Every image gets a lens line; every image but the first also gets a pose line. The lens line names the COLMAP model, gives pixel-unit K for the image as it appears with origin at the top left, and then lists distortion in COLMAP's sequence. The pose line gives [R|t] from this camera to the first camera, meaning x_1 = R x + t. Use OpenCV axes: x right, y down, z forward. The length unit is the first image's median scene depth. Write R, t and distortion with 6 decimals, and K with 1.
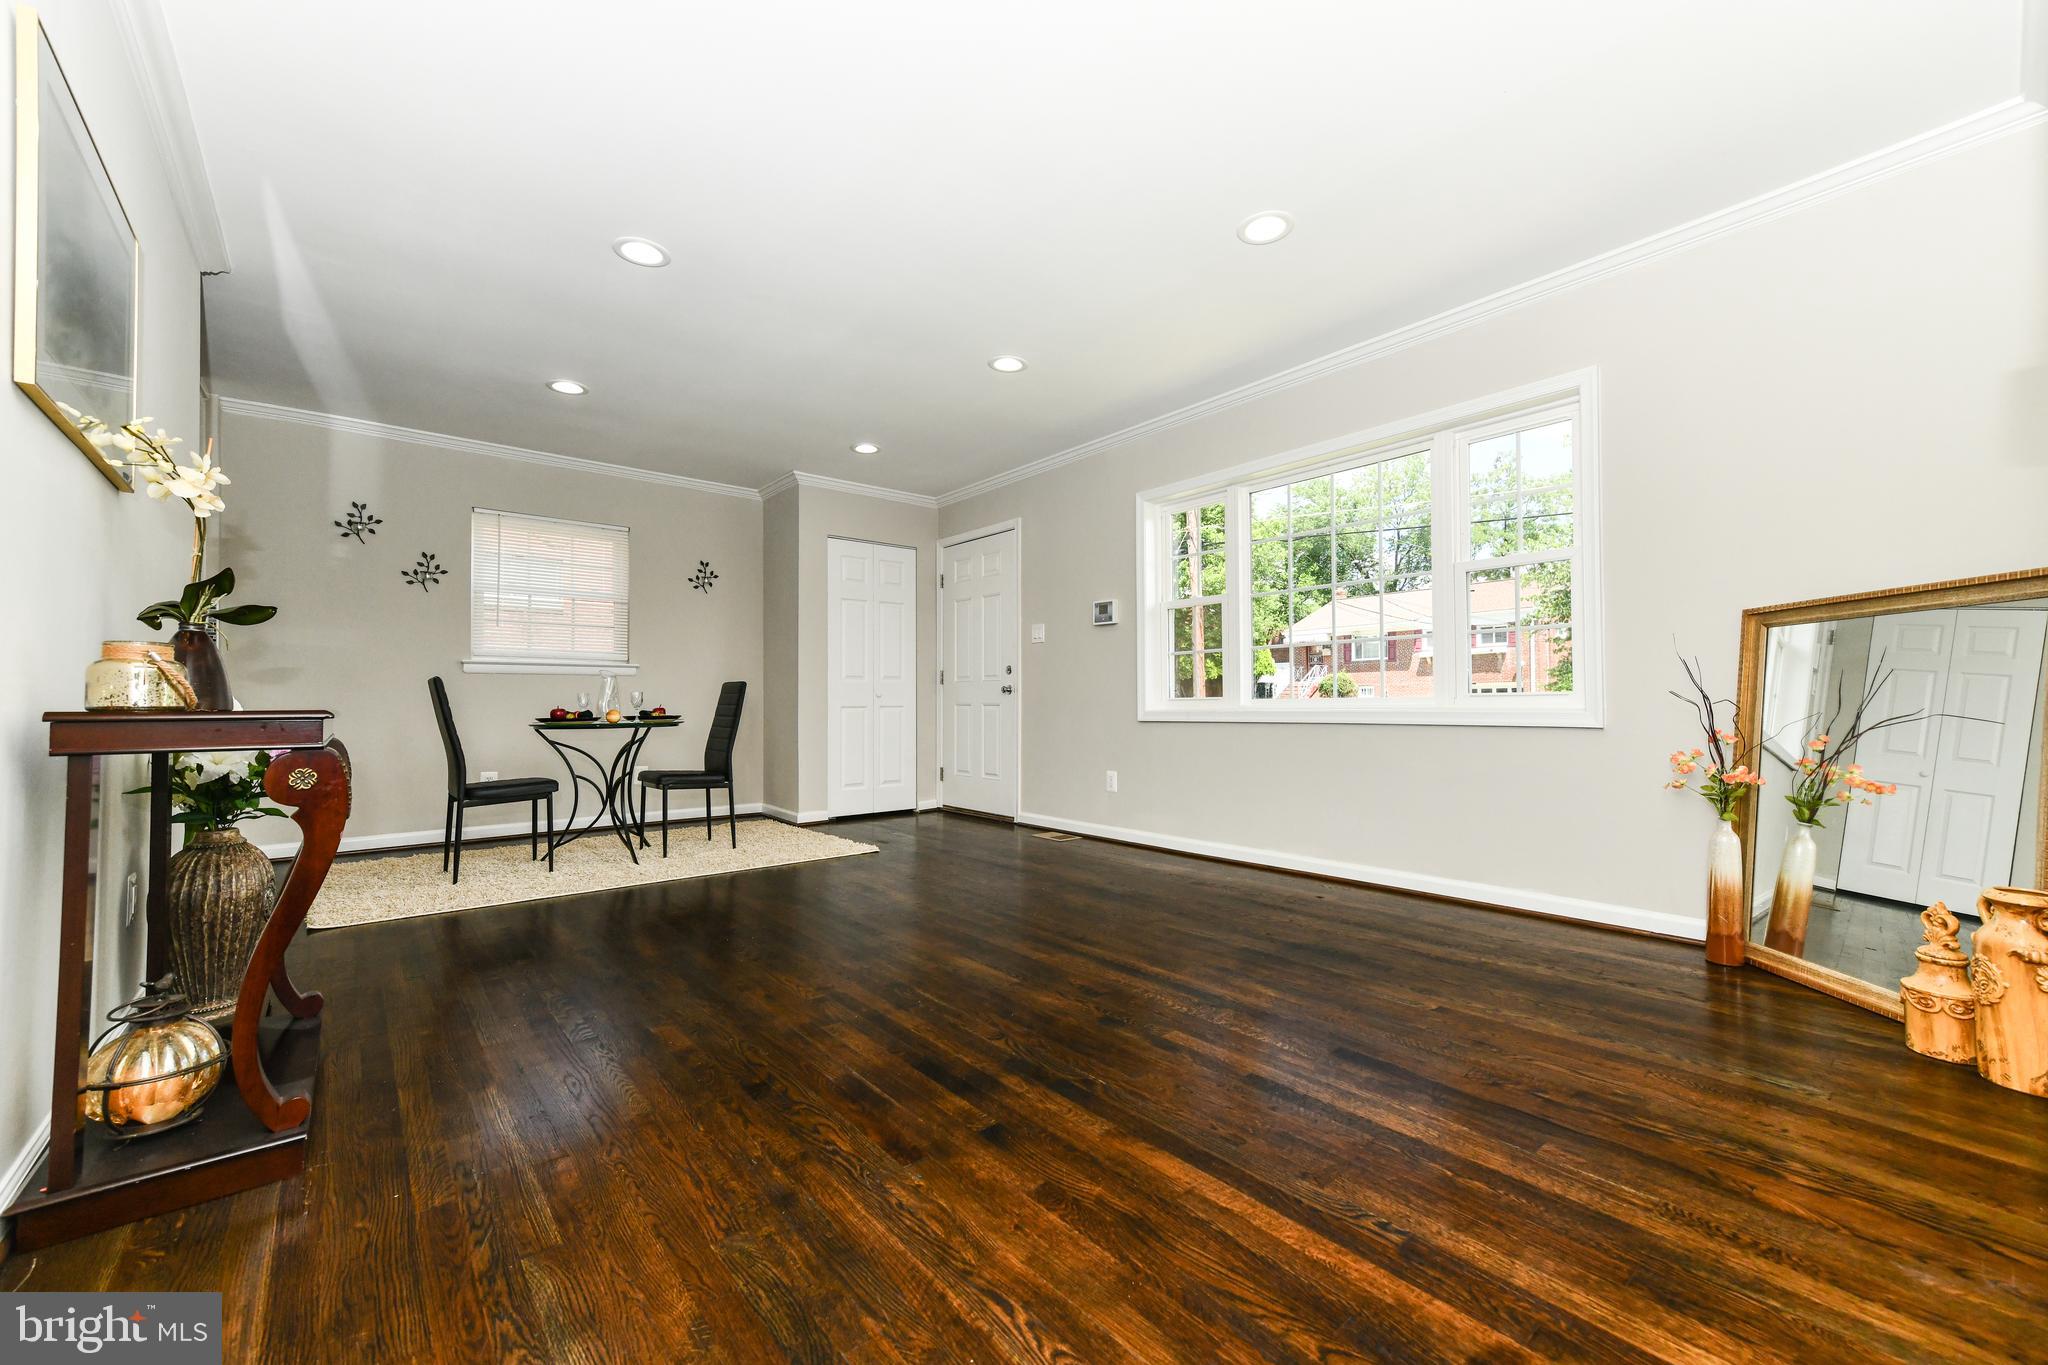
lens RADIAL K [[821.7, 0, 1024.0], [0, 821.7, 682.5], [0, 0, 1]] dist [0.013504, -0.000025]
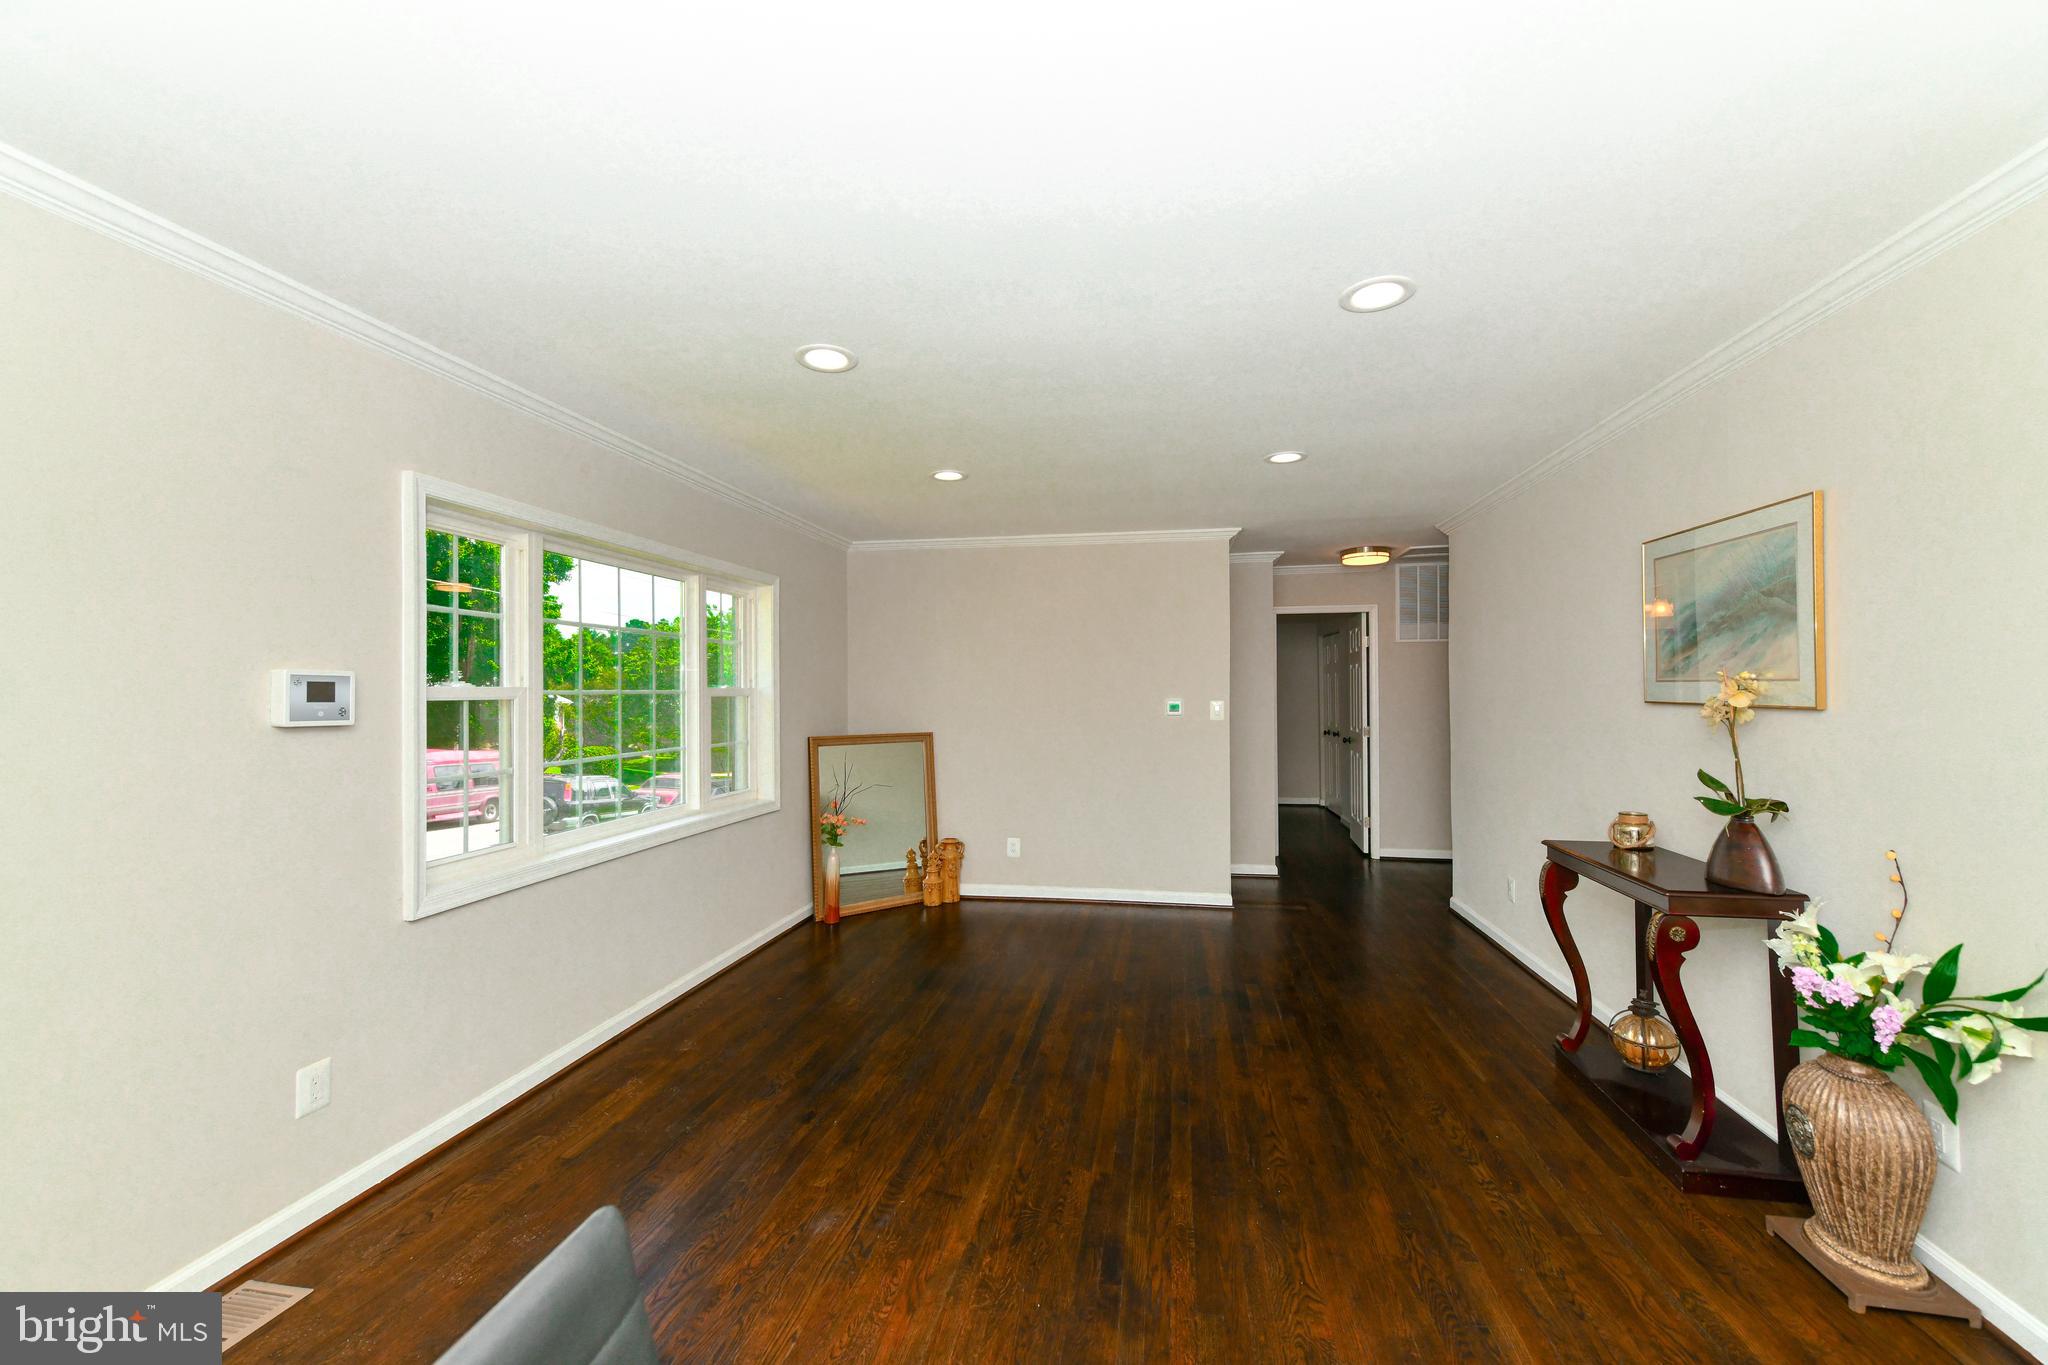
lens RADIAL K [[821.7, 0, 1024.0], [0, 821.7, 682.5], [0, 0, 1]] dist [0.013504, -0.000025]
pose [[-0.654387, 0.018987, 0.755922, -0.505600], [-0.010854, 0.999346, -0.034497, -0.088349], [-0.756082, -0.030779, -0.653753, 1.080487]]
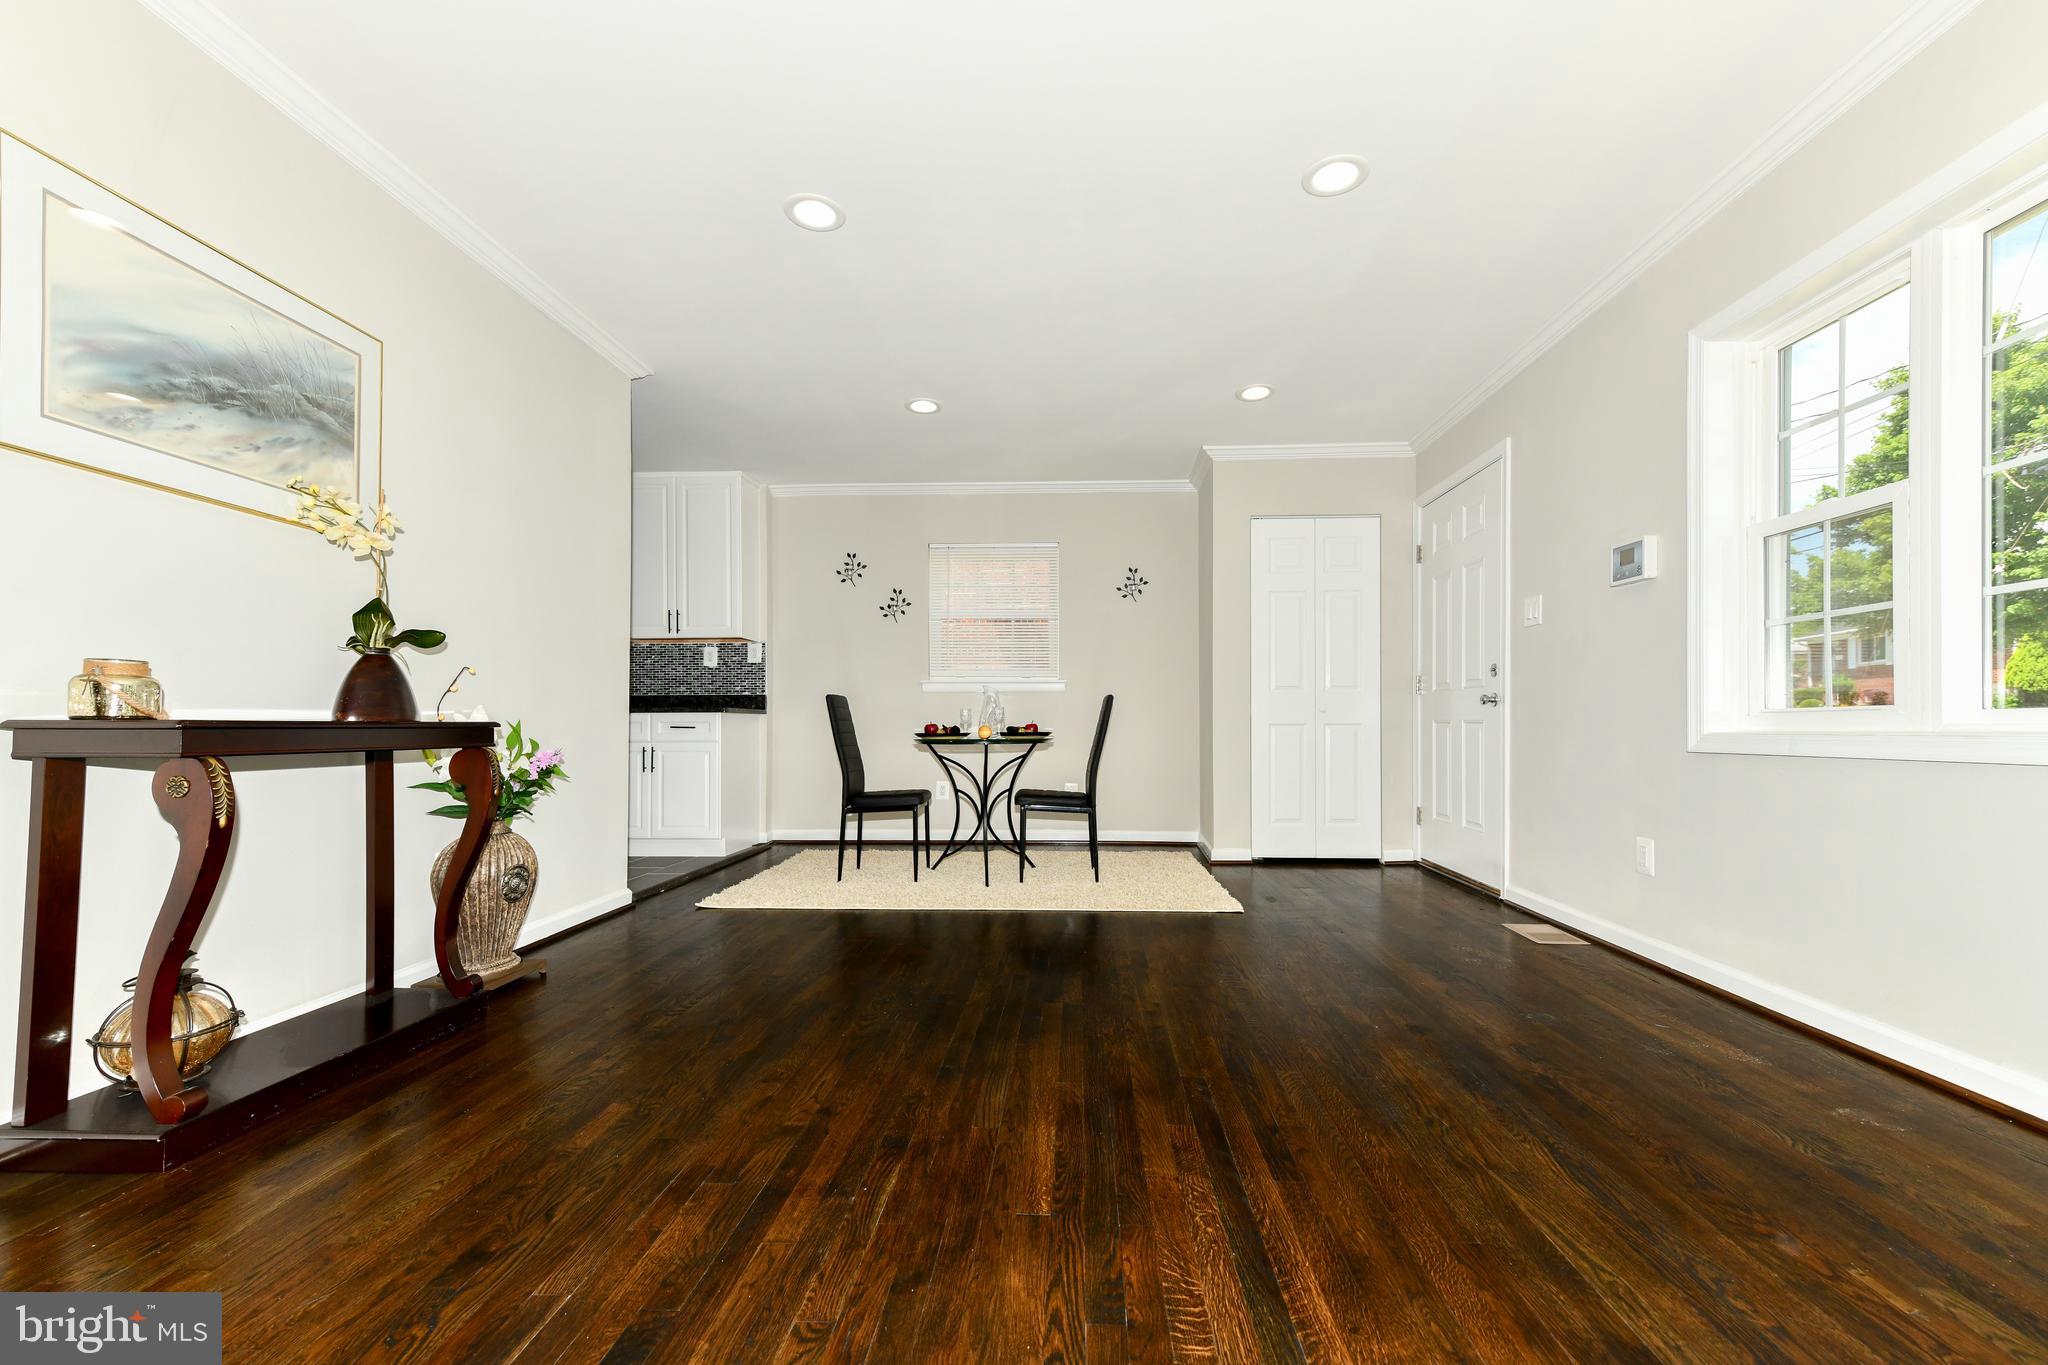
lens RADIAL K [[811.9, 0, 1019.6], [0, 811.9, 713.8], [0, 0, 1]] dist [0.014250, -0.000337]
pose [[0.731169, -0.004241, -0.682183, 0.191141], [0.014990, 0.999839, 0.009851, 0.009895], [0.682031, -0.017429, 0.731115, 0.312873]]
